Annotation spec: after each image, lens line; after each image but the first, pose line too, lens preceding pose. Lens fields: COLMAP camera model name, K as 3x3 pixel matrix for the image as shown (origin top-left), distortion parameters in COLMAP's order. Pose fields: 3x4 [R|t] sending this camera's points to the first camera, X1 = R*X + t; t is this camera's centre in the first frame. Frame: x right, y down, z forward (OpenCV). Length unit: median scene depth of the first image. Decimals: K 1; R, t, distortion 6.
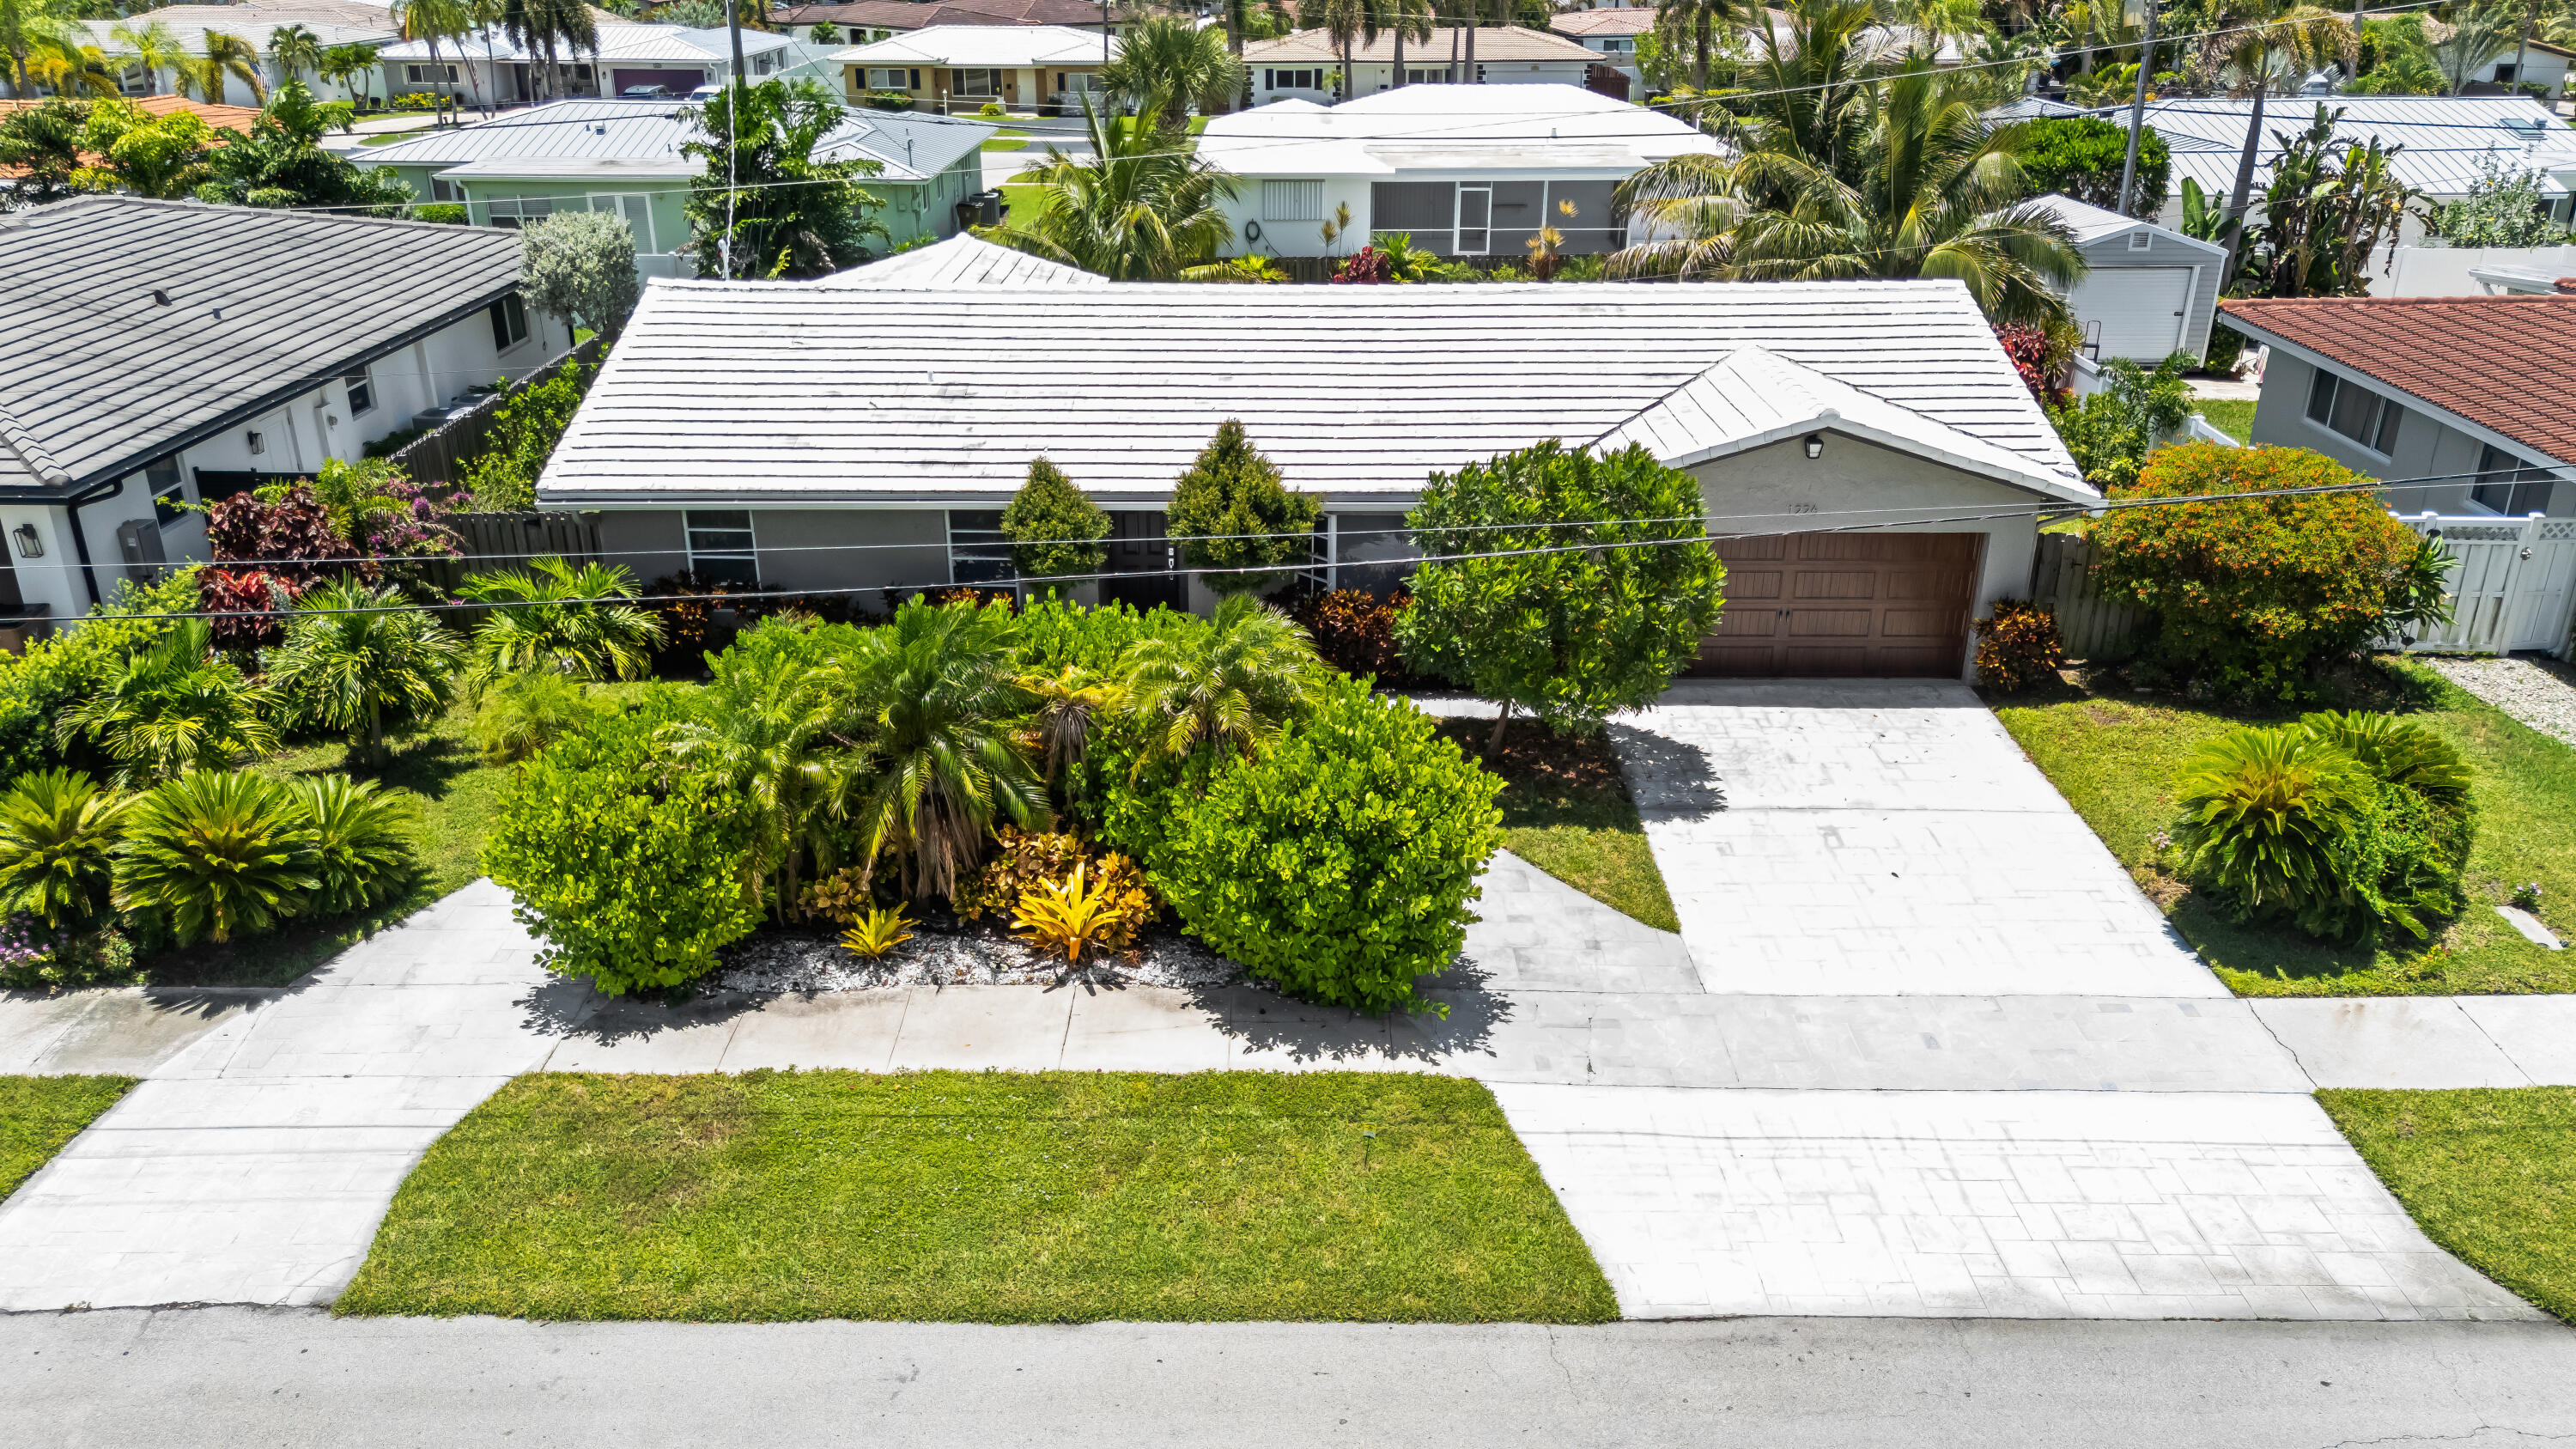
lens RADIAL K [[1889.0, 0, 1288.0], [0, 1889.0, 724.5], [0, 0, 1]] dist [0.064695, -0.047183]
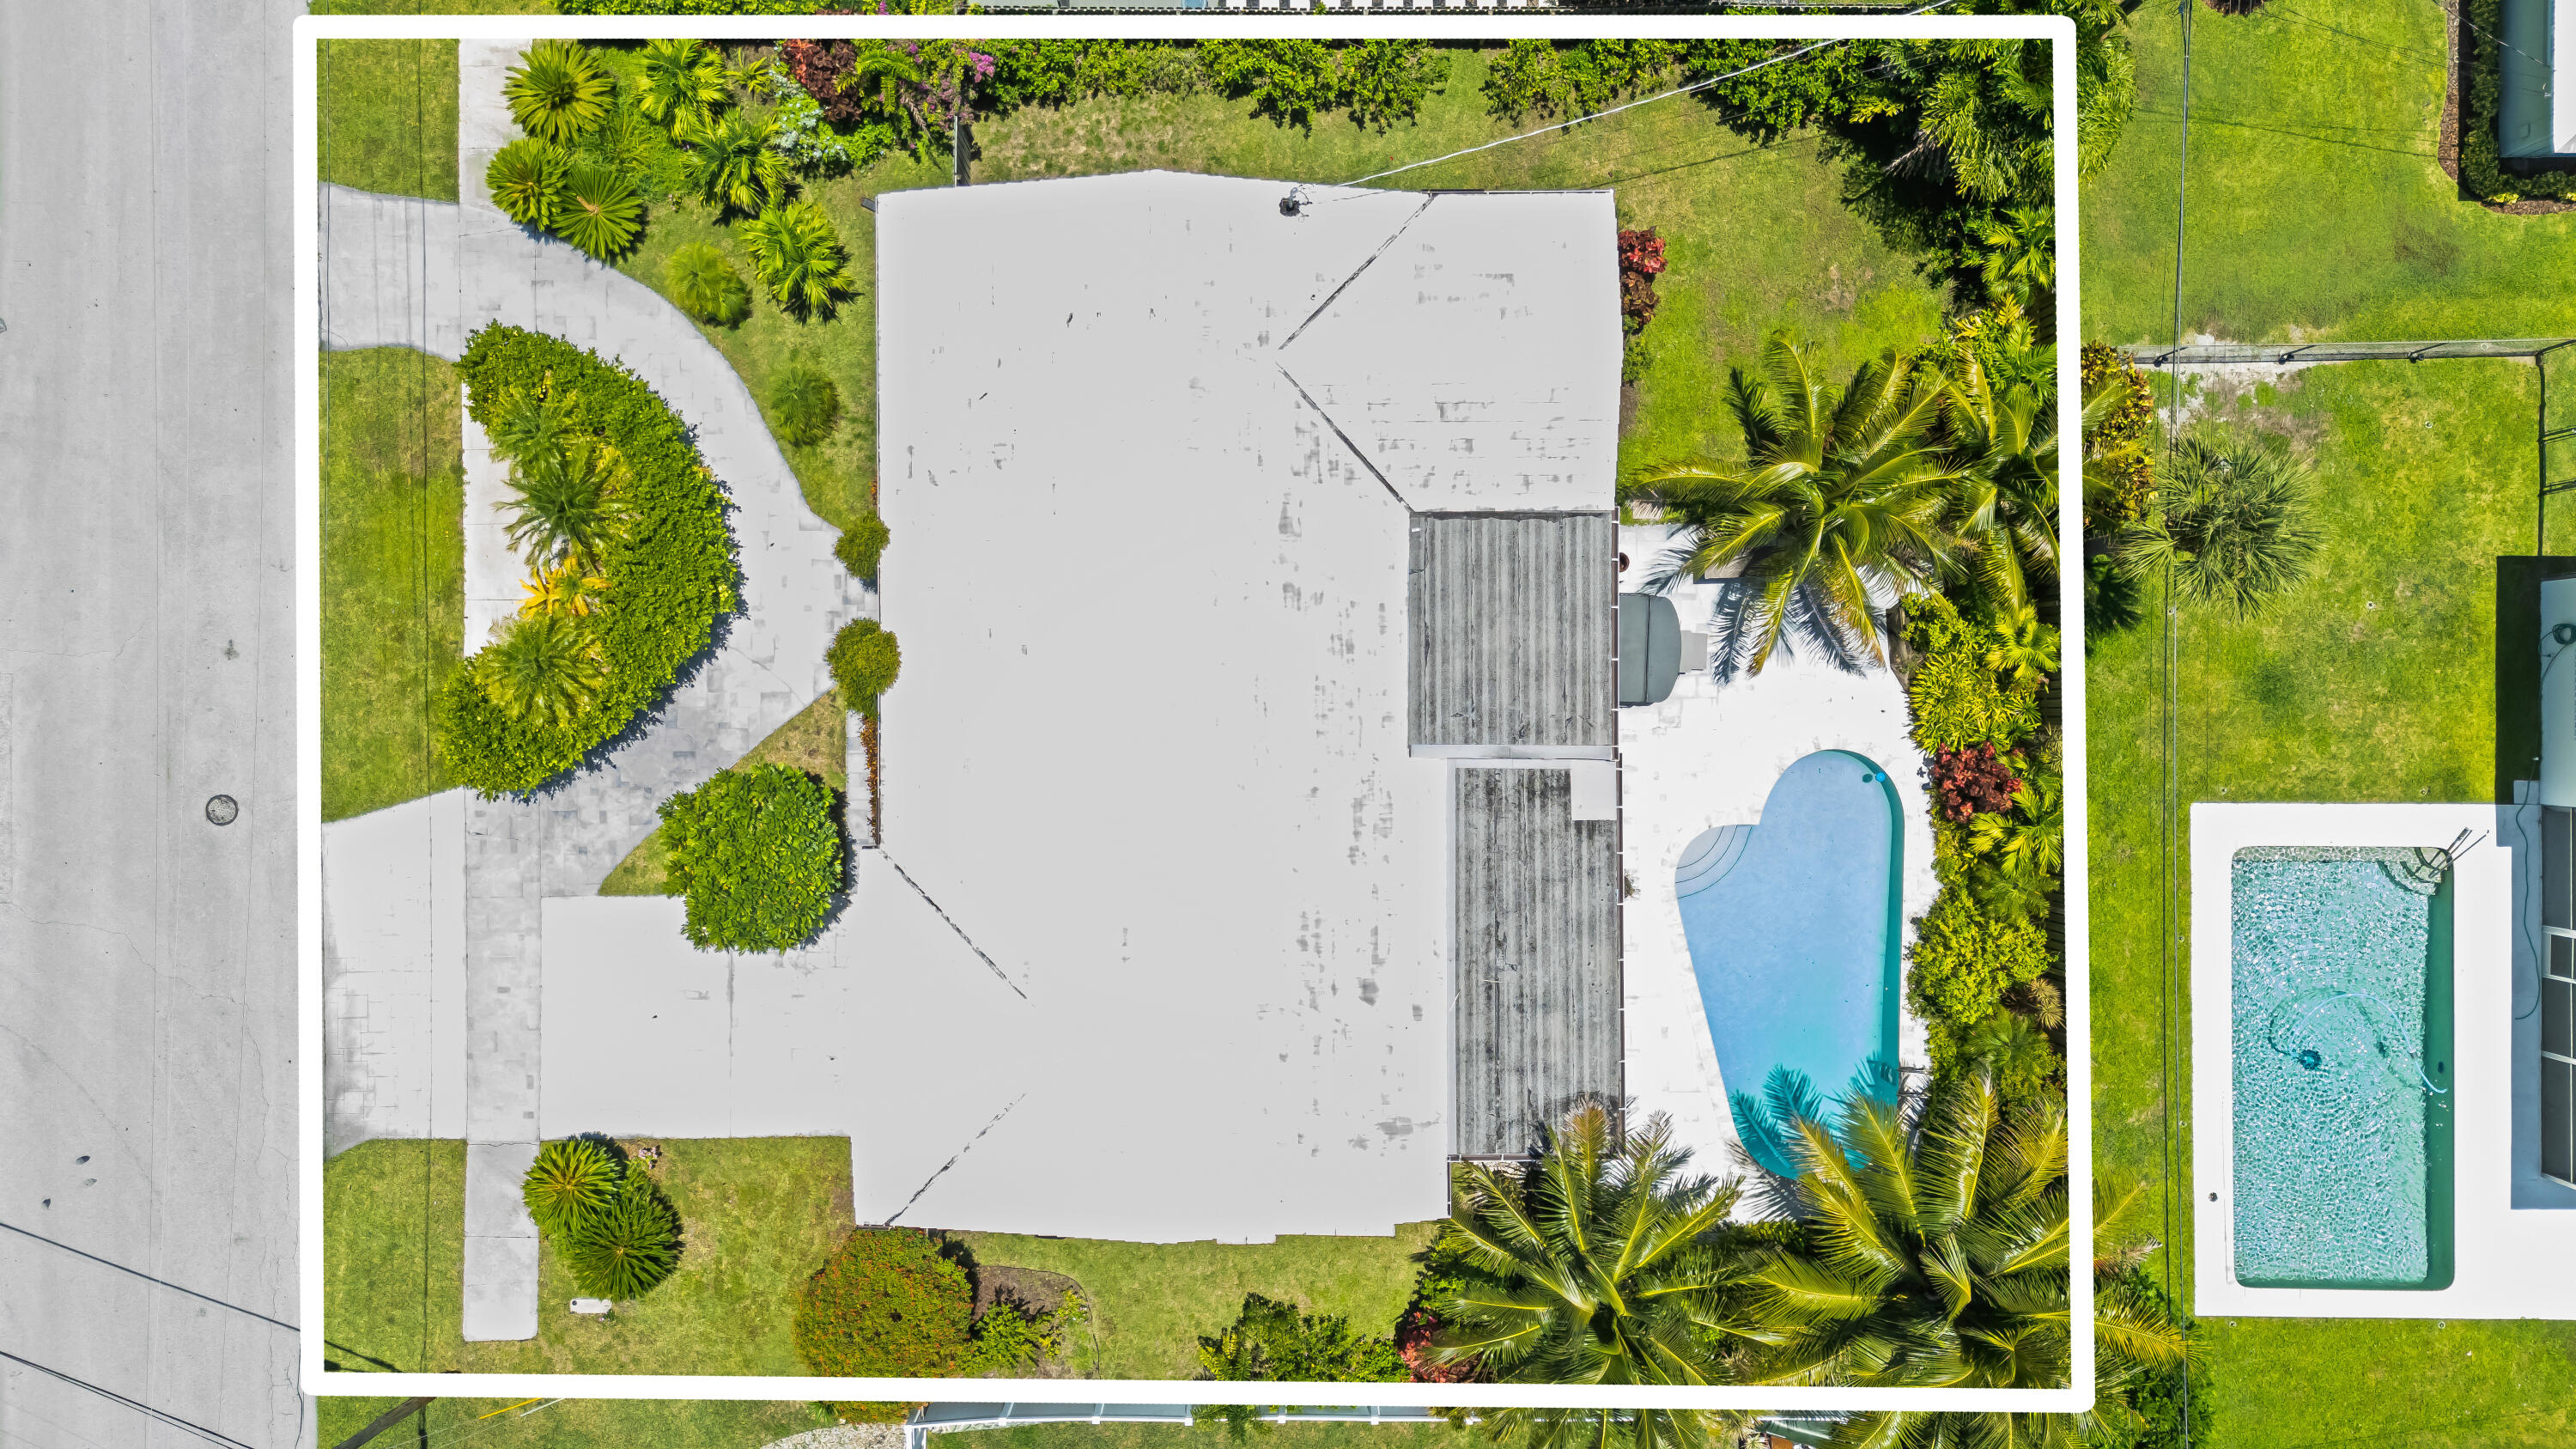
lens RADIAL K [[1889.0, 0, 1288.0], [0, 1889.0, 724.5], [0, 0, 1]] dist [0.064695, -0.047183]
pose [[0.008399, 0.999753, 0.020589, -0.010743], [-0.395769, -0.015585, 0.918218, -2.288707], [0.918312, -0.015860, 0.395540, 0.986411]]
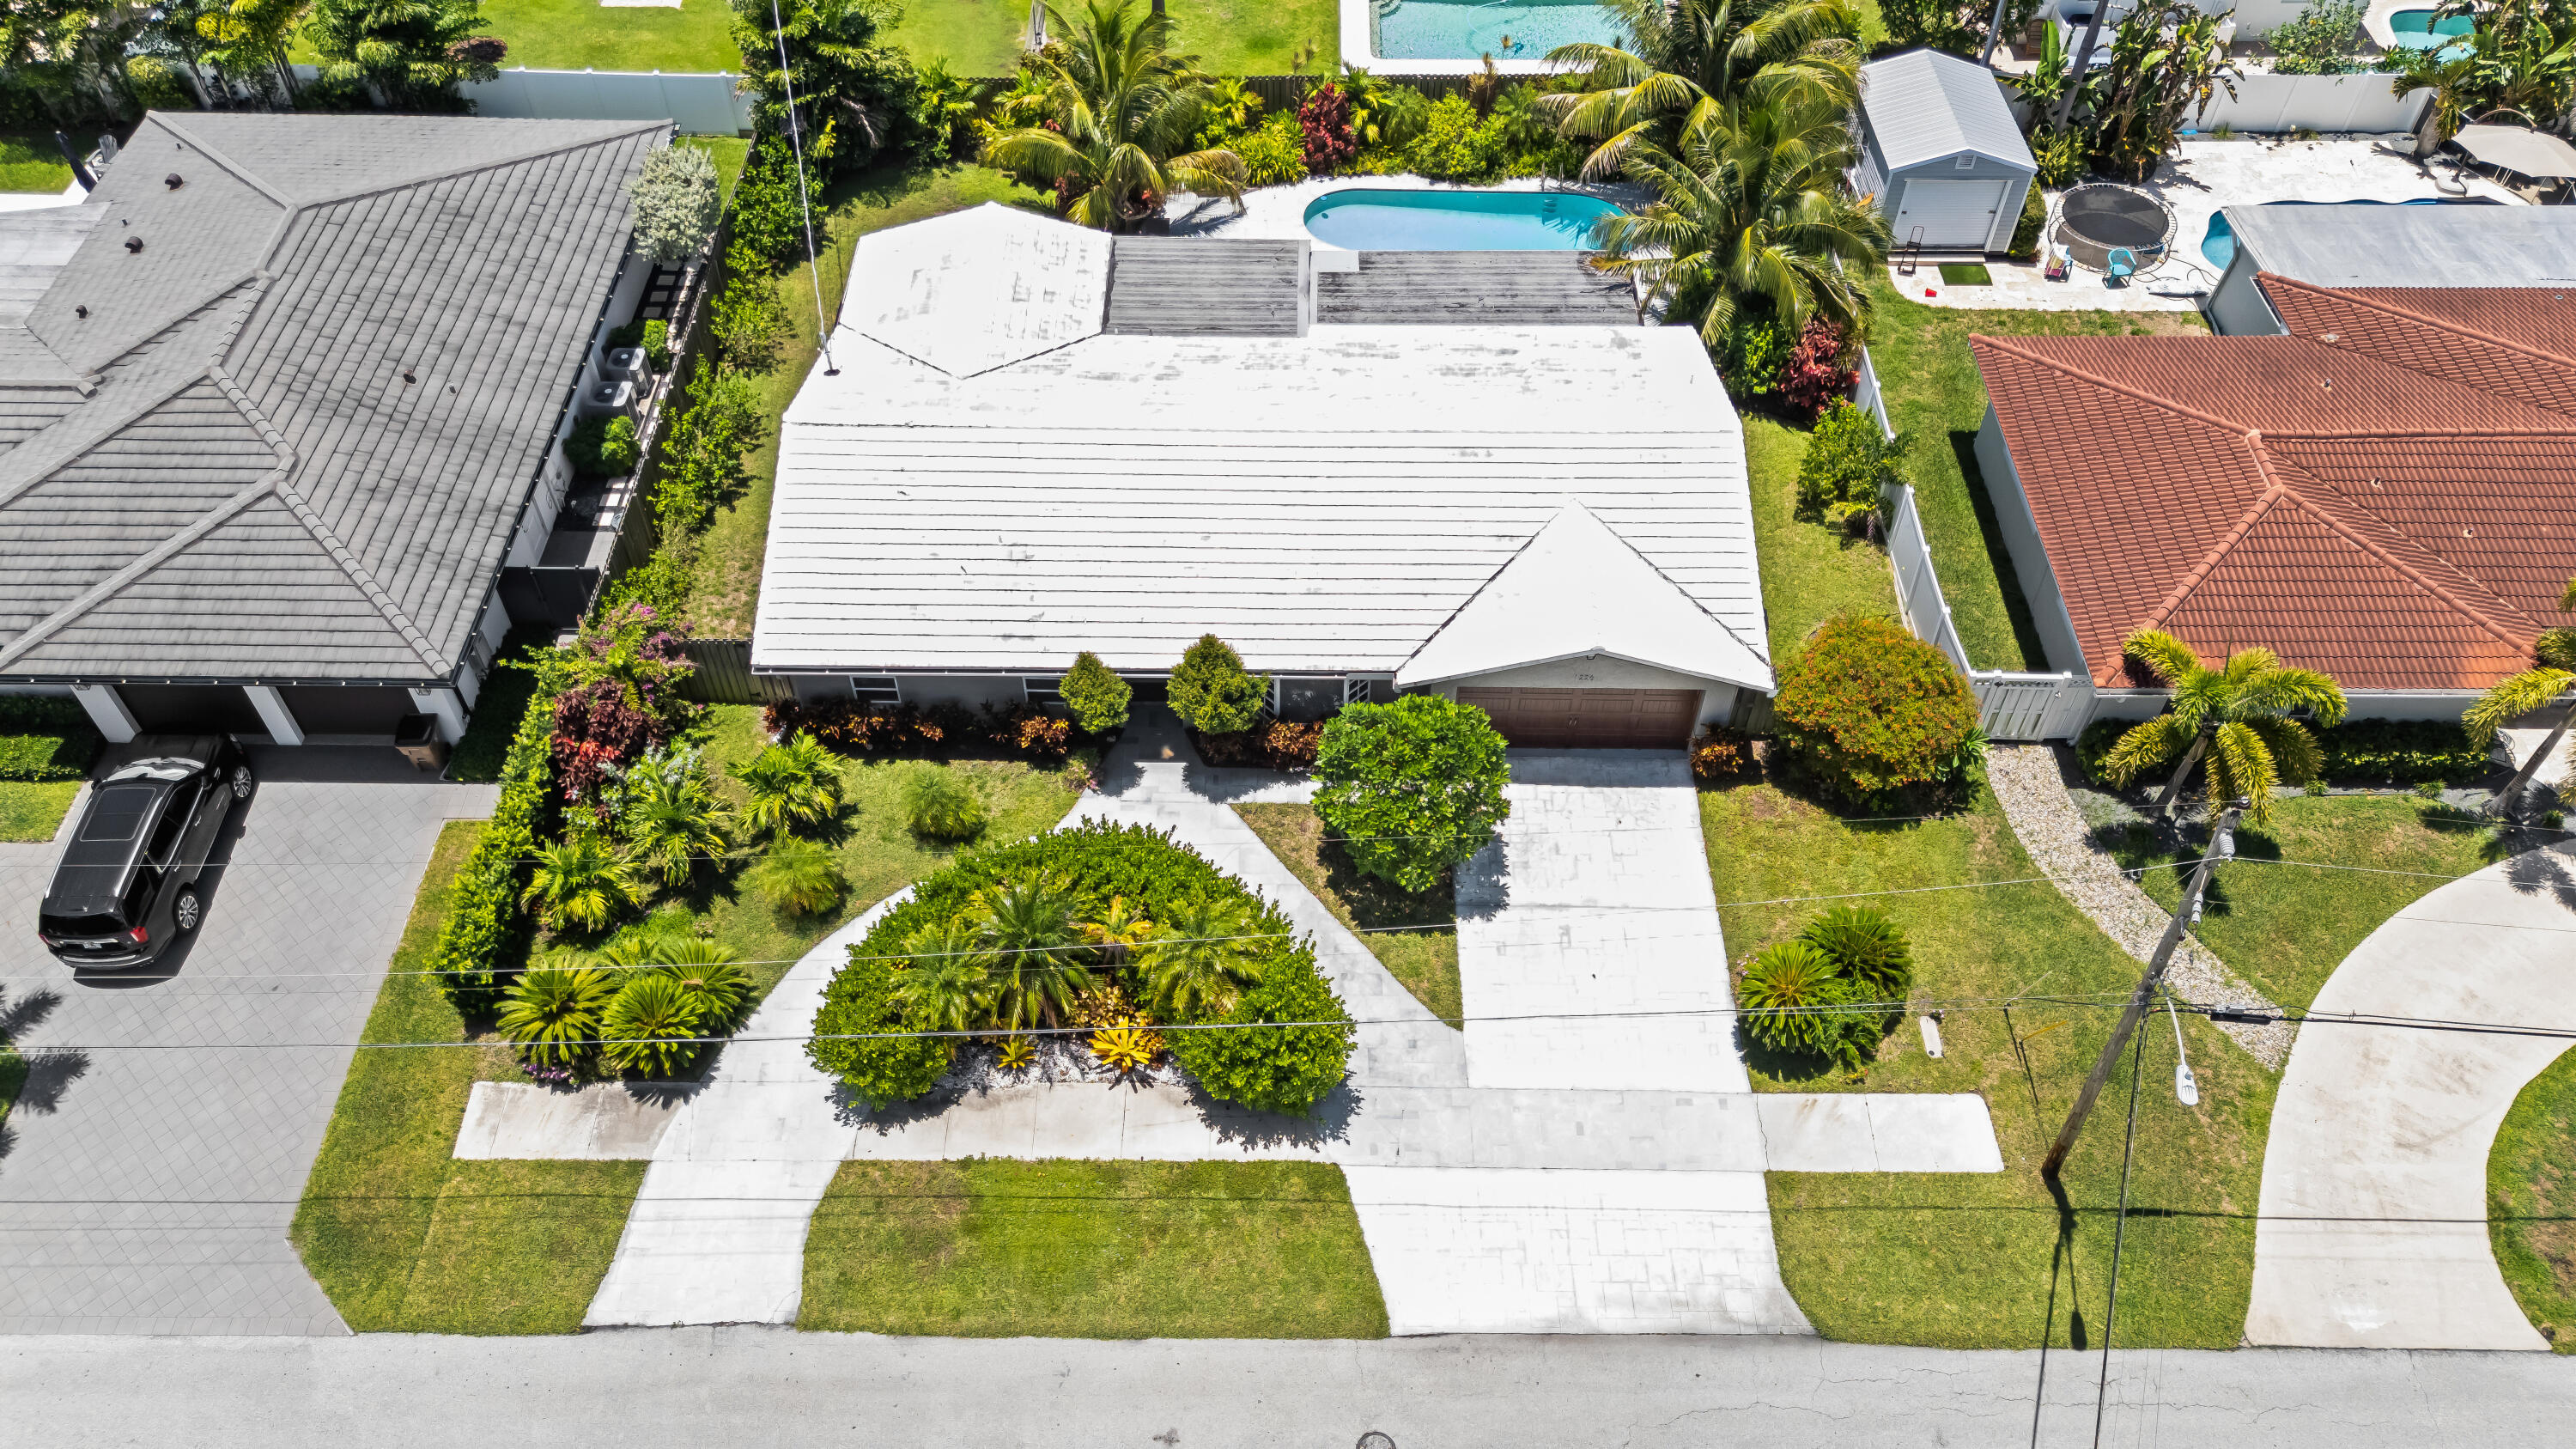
lens RADIAL K [[1879.3, 0, 1288.0], [0, 1879.3, 724.5], [0, 0, 1]] dist [0.093206, -0.119928]
pose [[0.999935, 0.008167, 0.007962, 0.029343], [-0.010831, 0.898695, 0.438440, -1.043469], [-0.003574, -0.438498, 0.898725, -0.526813]]
